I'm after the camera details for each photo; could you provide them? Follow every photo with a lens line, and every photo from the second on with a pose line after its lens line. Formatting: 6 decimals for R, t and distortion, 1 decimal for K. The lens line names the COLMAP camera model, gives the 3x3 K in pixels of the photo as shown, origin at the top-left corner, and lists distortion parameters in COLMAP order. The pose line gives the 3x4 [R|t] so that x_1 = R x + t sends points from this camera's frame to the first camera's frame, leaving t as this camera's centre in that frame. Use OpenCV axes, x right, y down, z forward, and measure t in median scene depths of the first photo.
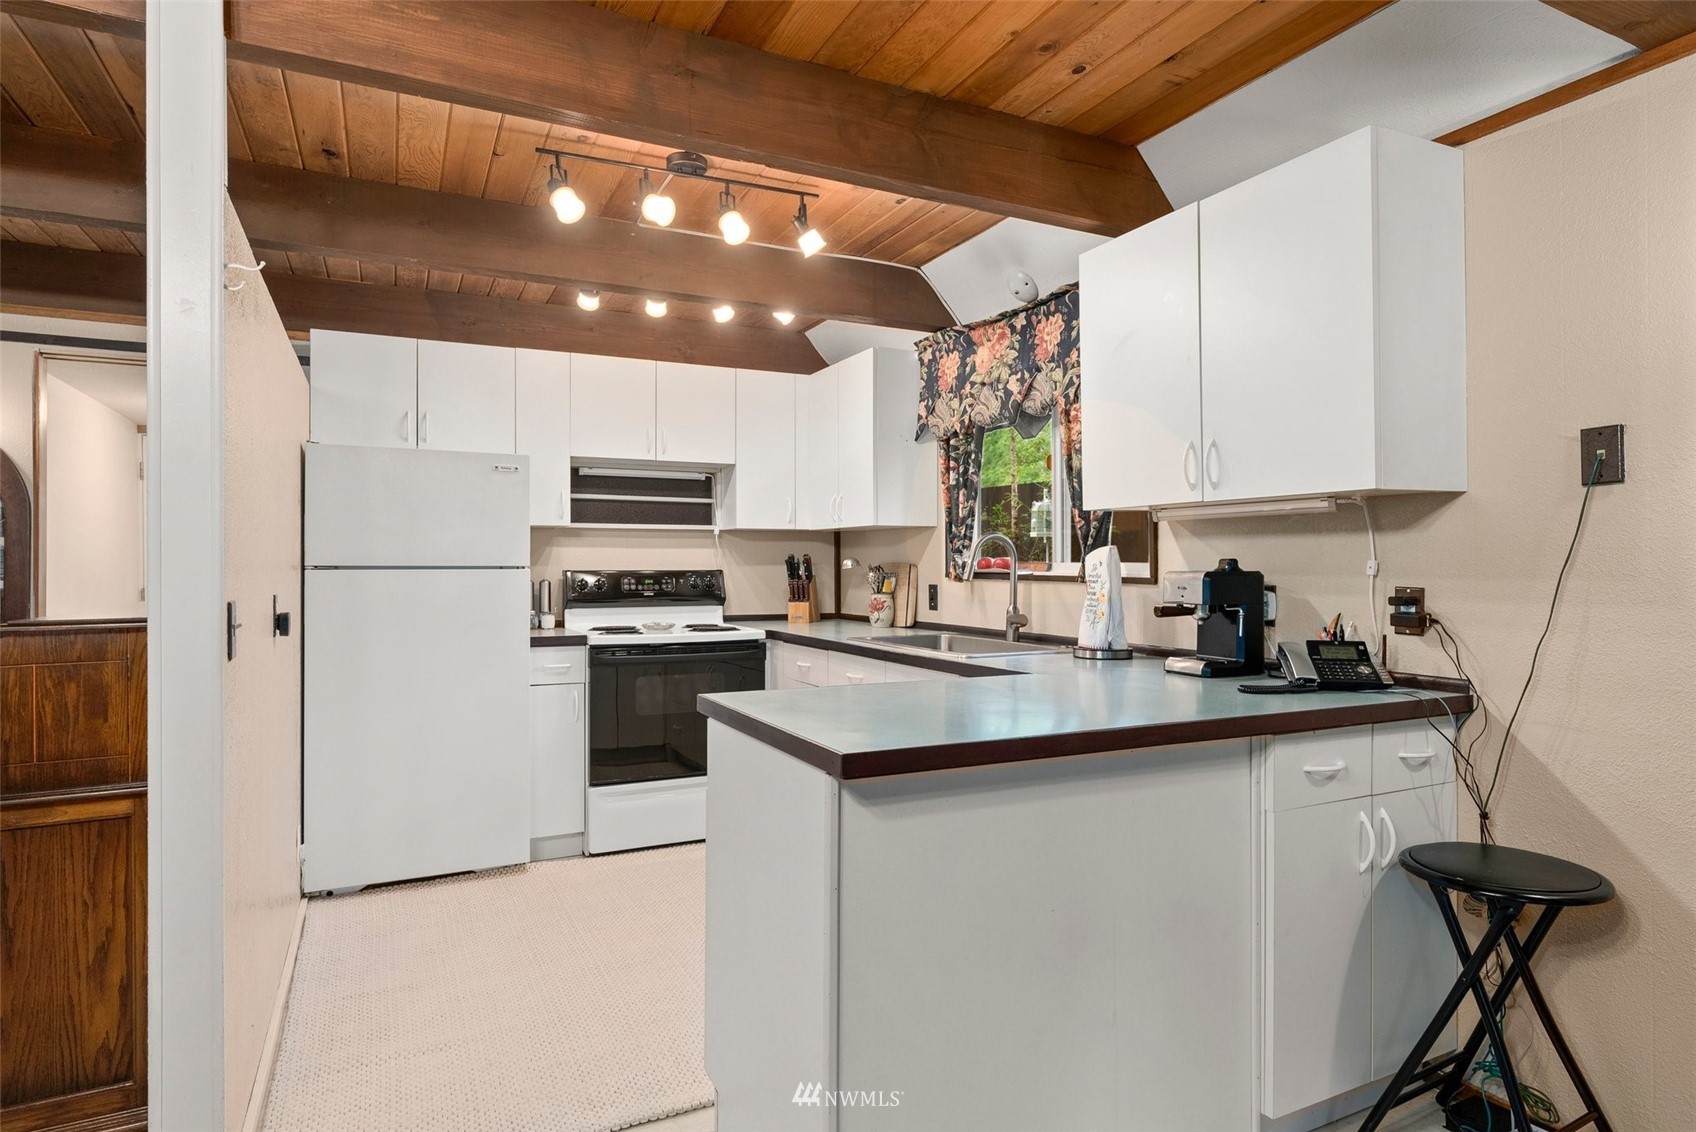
lens RADIAL K [[916.0, 0, 845.4], [0, 916.0, 564.5], [0, 0, 1]] dist [-0.006188, -0.000620]
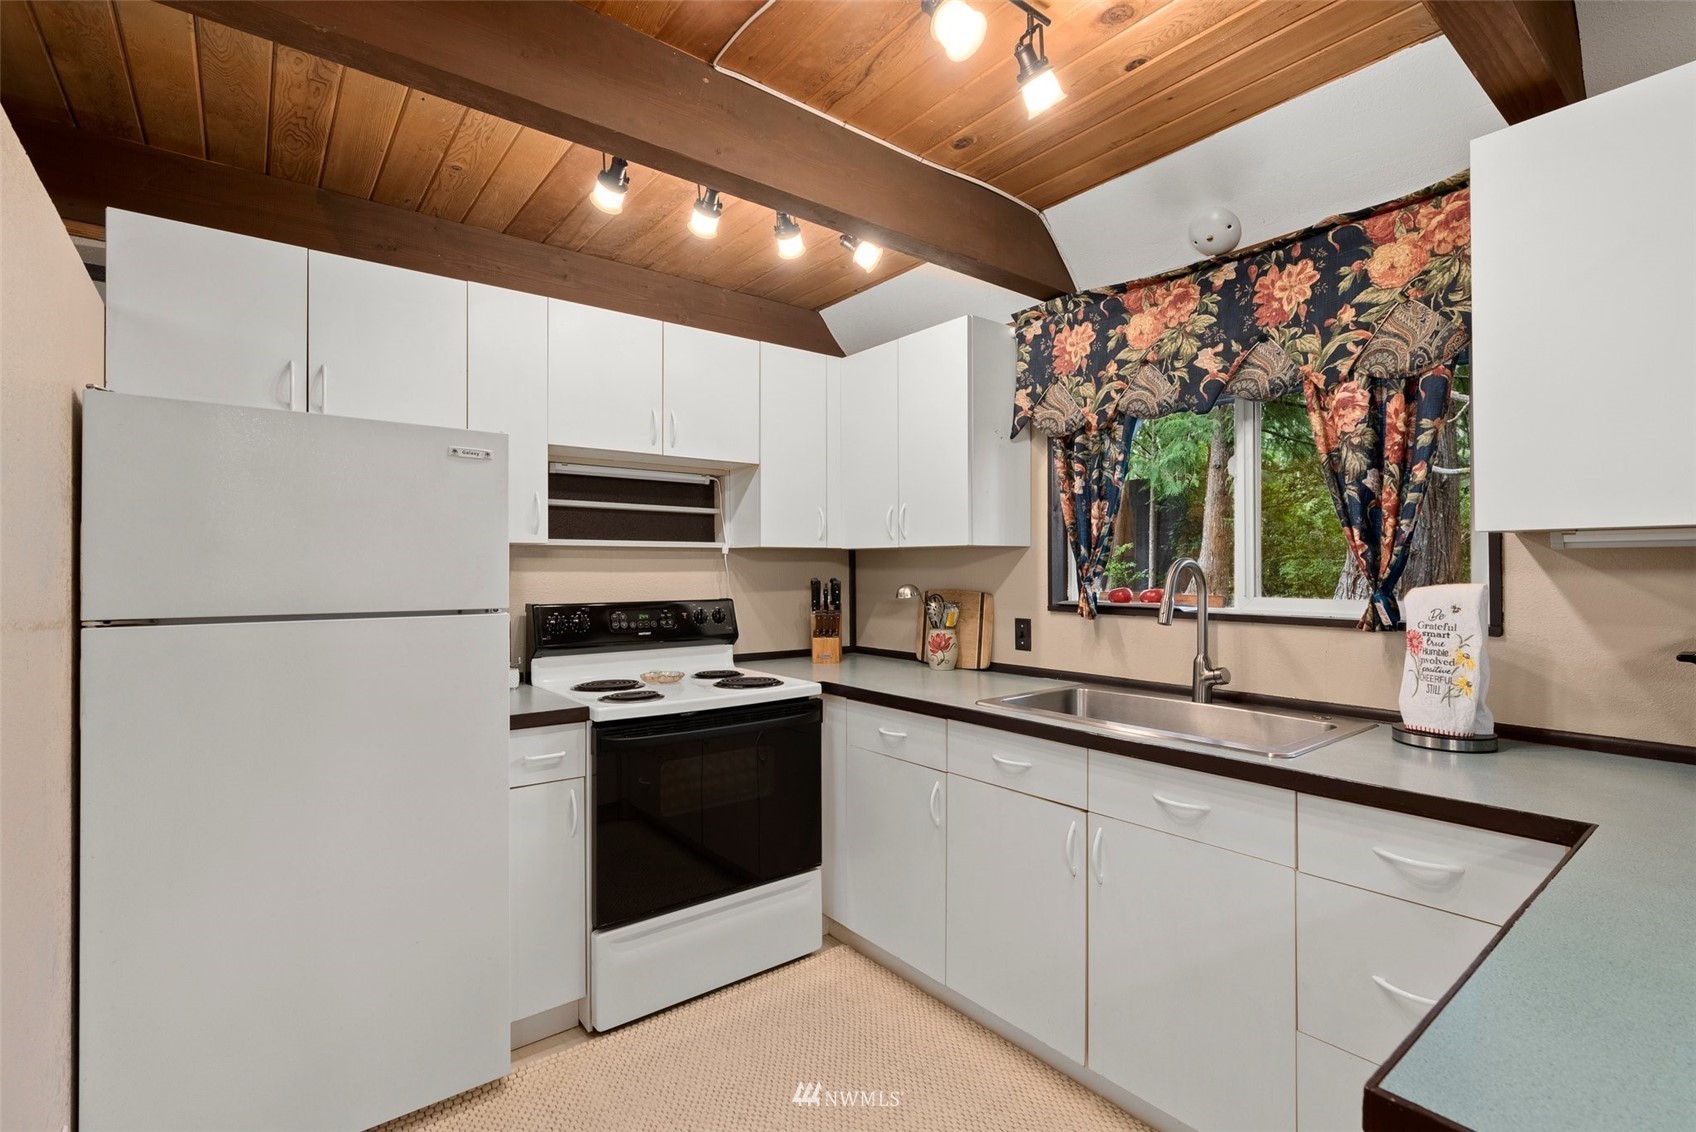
lens RADIAL K [[765.9, 0, 848.1], [0, 765.9, 566.6], [0, 0, 1]] dist [-0.008200, 0.001999]
pose [[0.978654, -0.000947, 0.205513, -0.207355], [0.001431, 0.999997, -0.002208, -0.024209], [-0.205510, 0.002455, 0.978652, 0.400750]]
